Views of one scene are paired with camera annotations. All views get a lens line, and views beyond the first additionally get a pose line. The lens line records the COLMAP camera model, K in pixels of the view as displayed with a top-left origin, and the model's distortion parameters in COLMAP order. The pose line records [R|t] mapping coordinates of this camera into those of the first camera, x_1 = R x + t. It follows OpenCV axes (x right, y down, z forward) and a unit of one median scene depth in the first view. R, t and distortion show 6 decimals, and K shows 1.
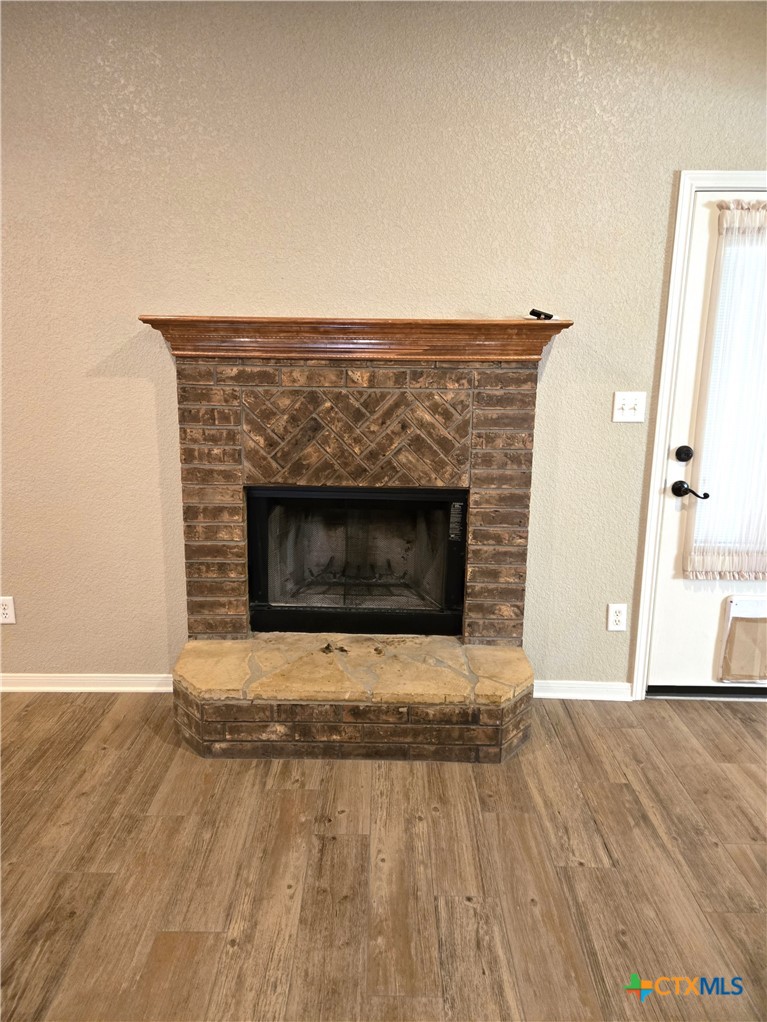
lens RADIAL K [[697.4, 0, 377.7], [0, 697.4, 468.8], [0, 0, 1]] dist [0.080656, -0.065328]
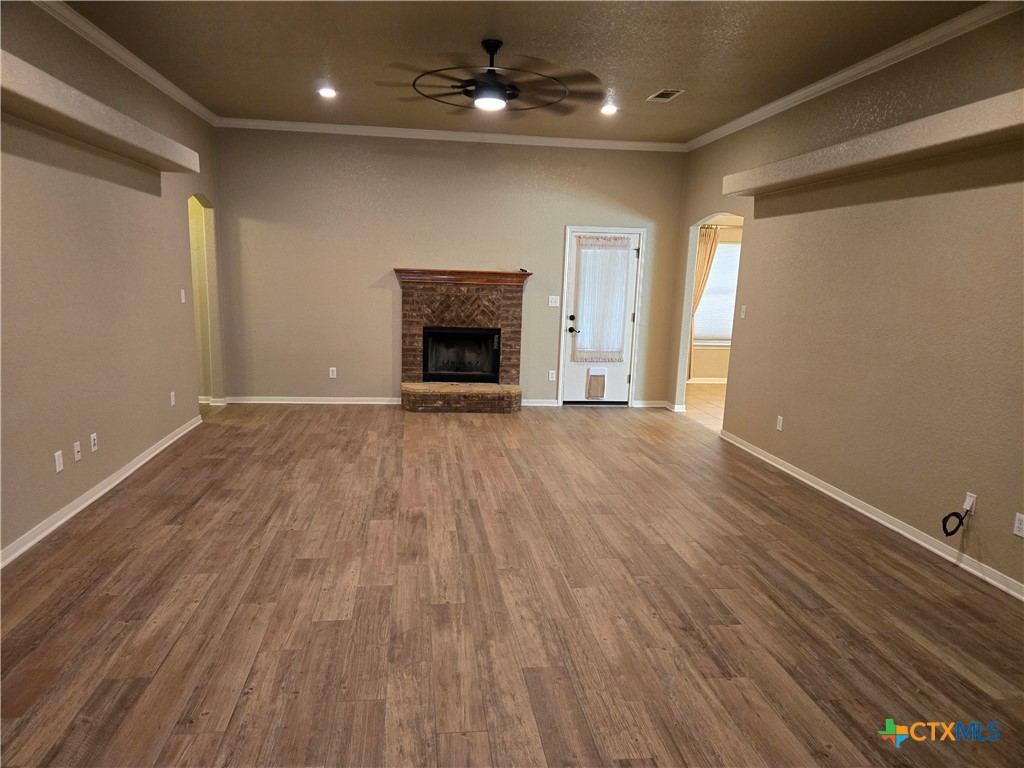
lens RADIAL K [[698.8, 0, 508.8], [0, 698.8, 388.2], [0, 0, 1]] dist [0.080656, -0.065328]
pose [[0.989796, -0.004060, 0.142437, -0.254332], [0.006229, 0.999871, -0.014779, 0.322712], [-0.142358, 0.015516, 0.989694, -1.903466]]
